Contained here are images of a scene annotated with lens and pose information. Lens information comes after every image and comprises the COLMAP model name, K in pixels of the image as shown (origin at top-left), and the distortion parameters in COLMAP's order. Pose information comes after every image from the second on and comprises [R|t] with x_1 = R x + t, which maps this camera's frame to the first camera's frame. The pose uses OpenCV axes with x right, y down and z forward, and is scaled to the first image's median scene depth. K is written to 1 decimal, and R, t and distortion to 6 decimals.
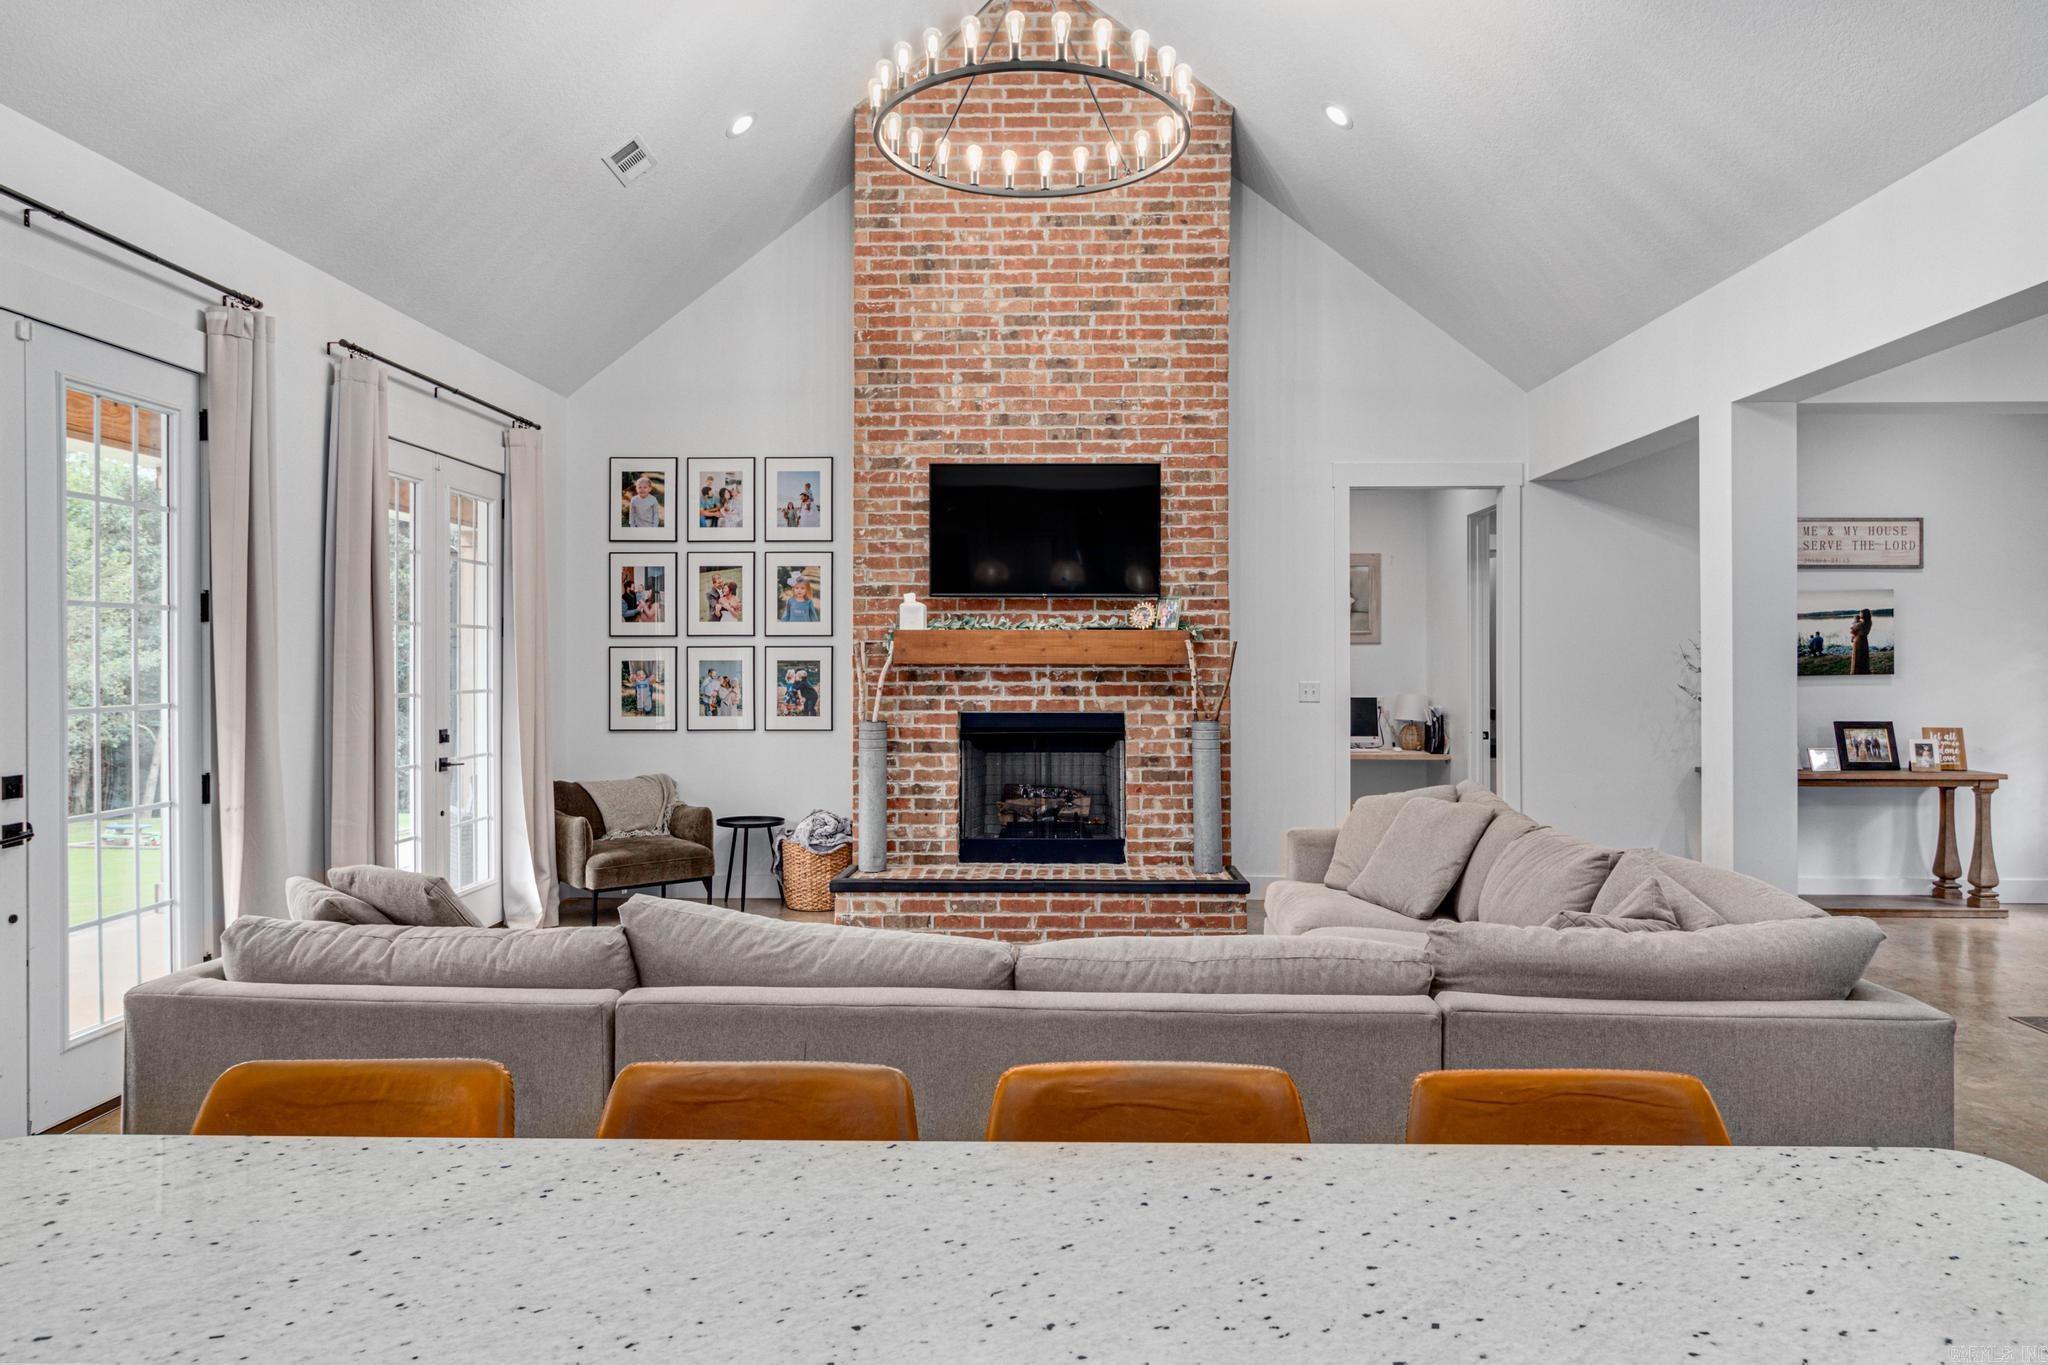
lens RADIAL K [[1368.5, 0, 1018.7], [0, 1368.5, 681.0], [0, 0, 1]] dist [0.006279, 0.000195]
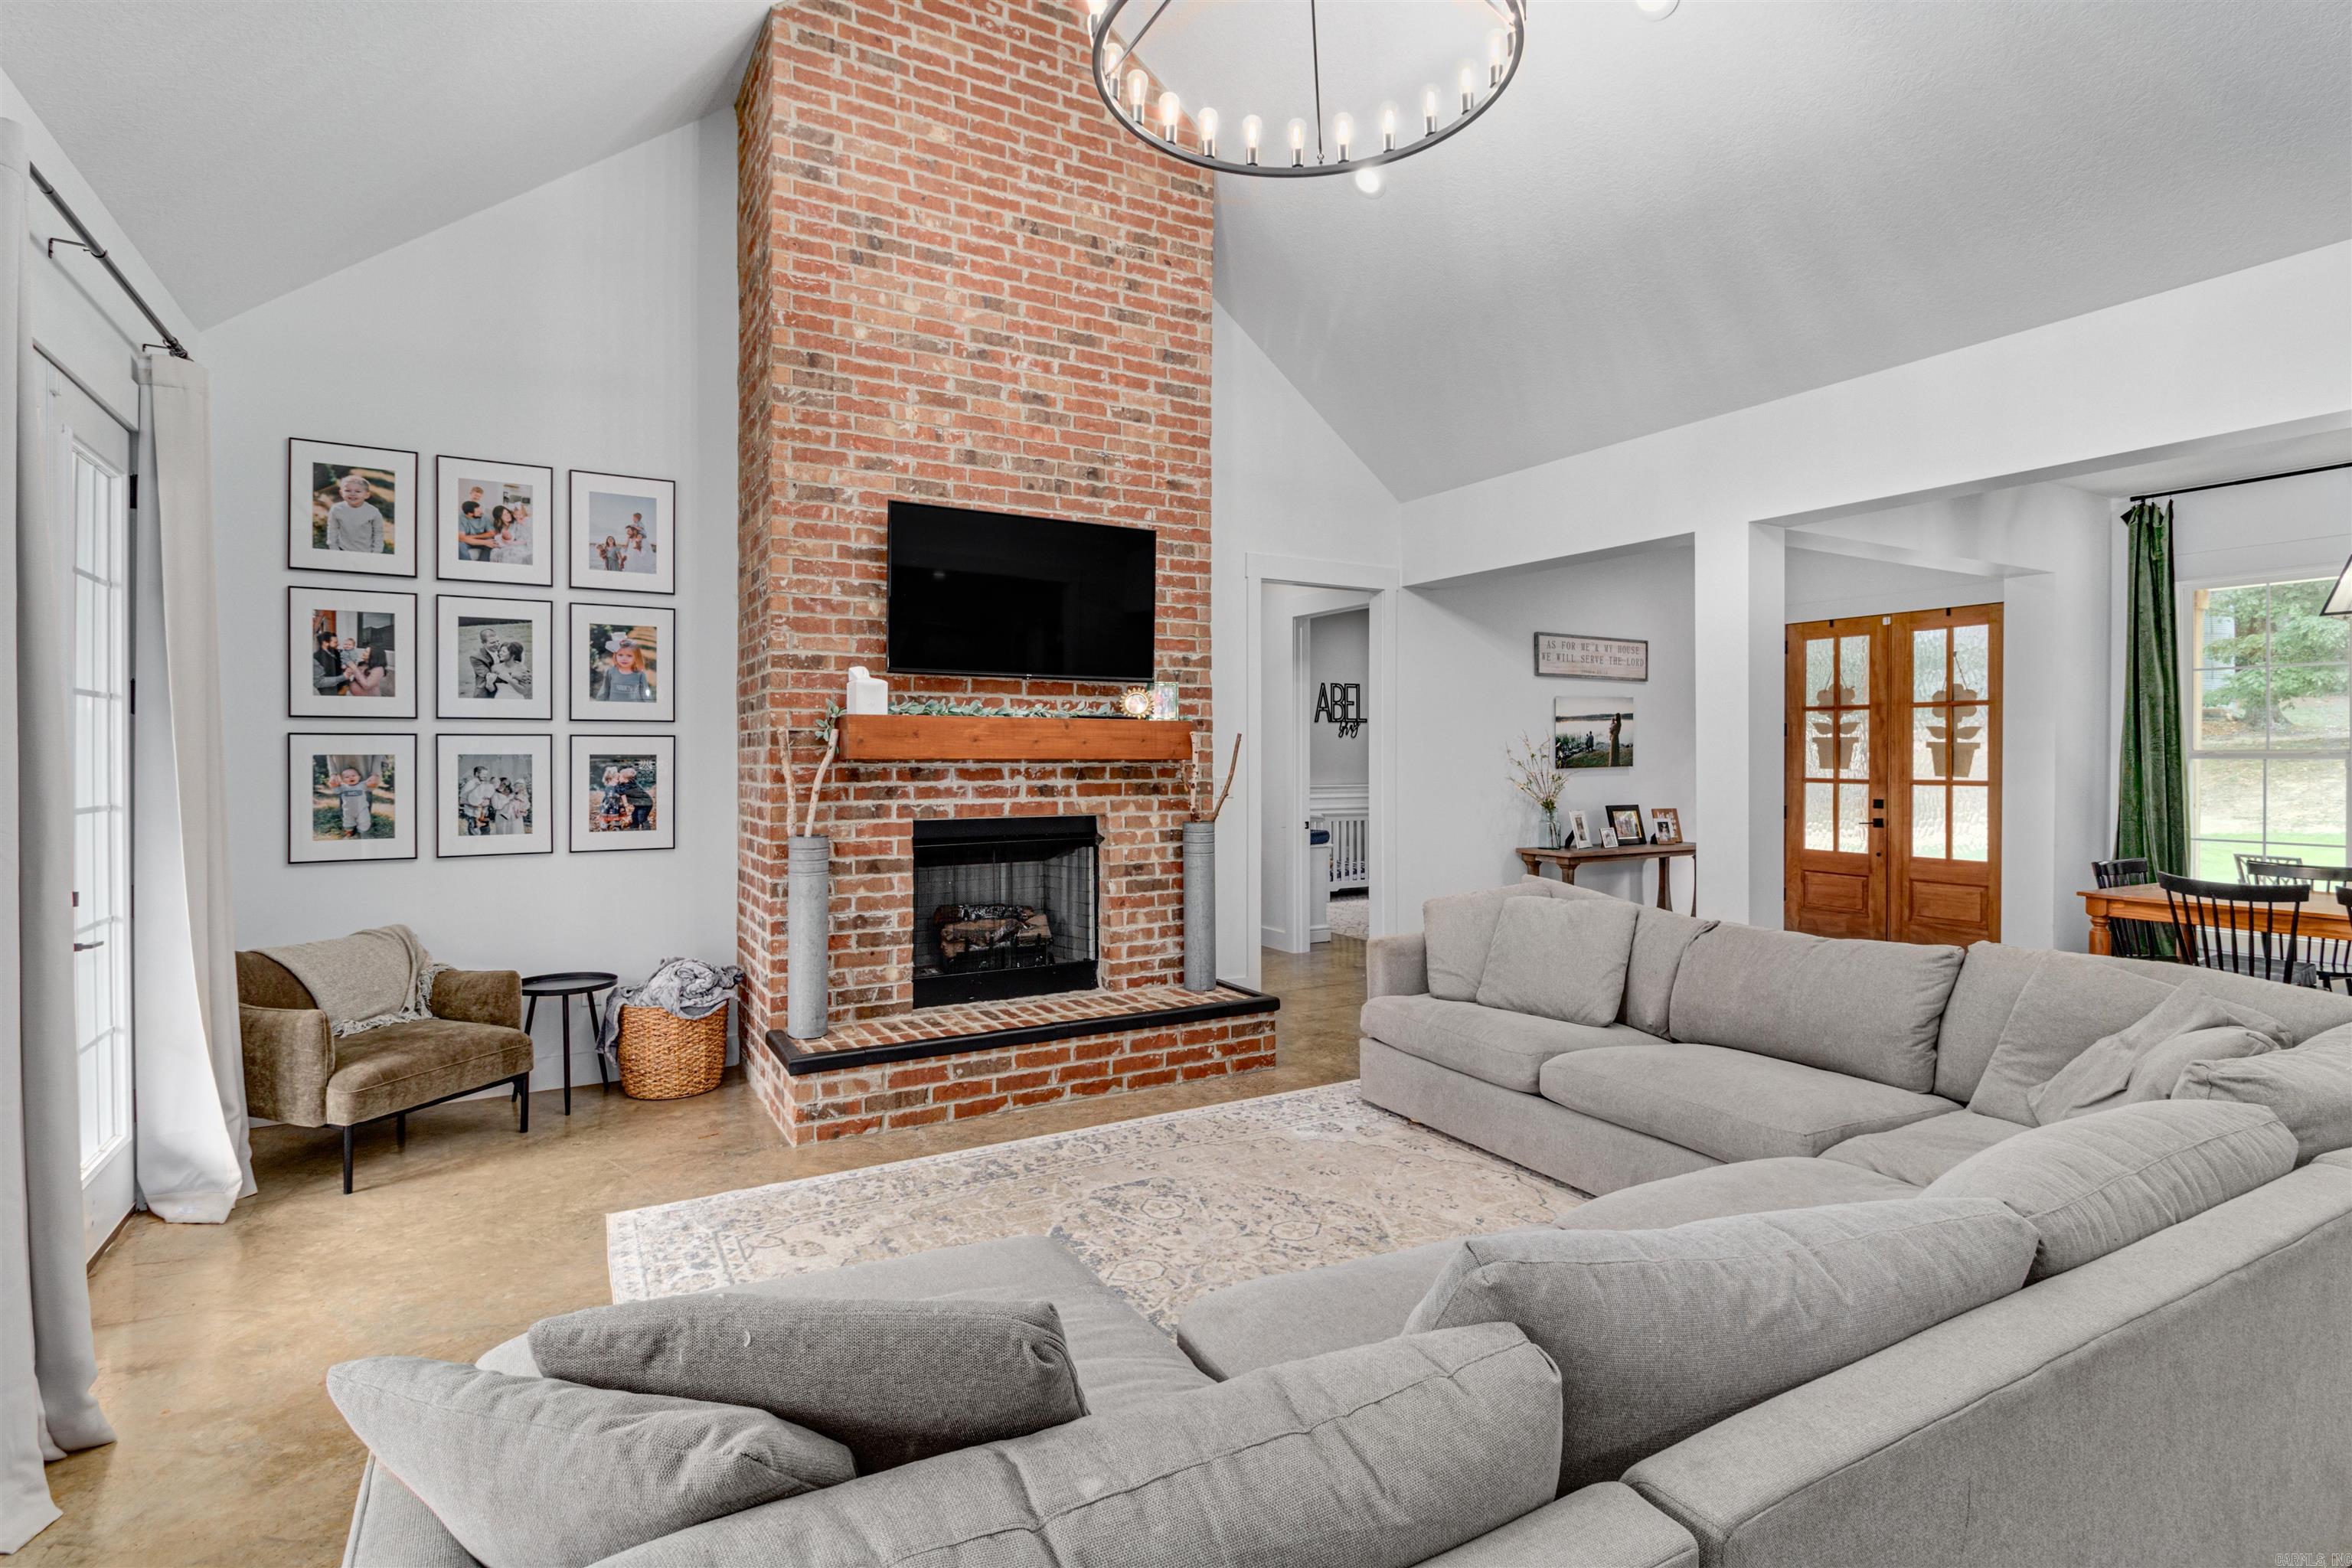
lens RADIAL K [[1175.1, 0, 1188.4], [0, 1175.1, 772.4], [0, 0, 1]] dist [0.001688, -0.000540]
pose [[0.831126, -0.007973, 0.556027, -0.290450], [0.007781, 0.999966, 0.002707, -0.005391], [-0.556029, 0.002077, 0.831160, 0.349948]]
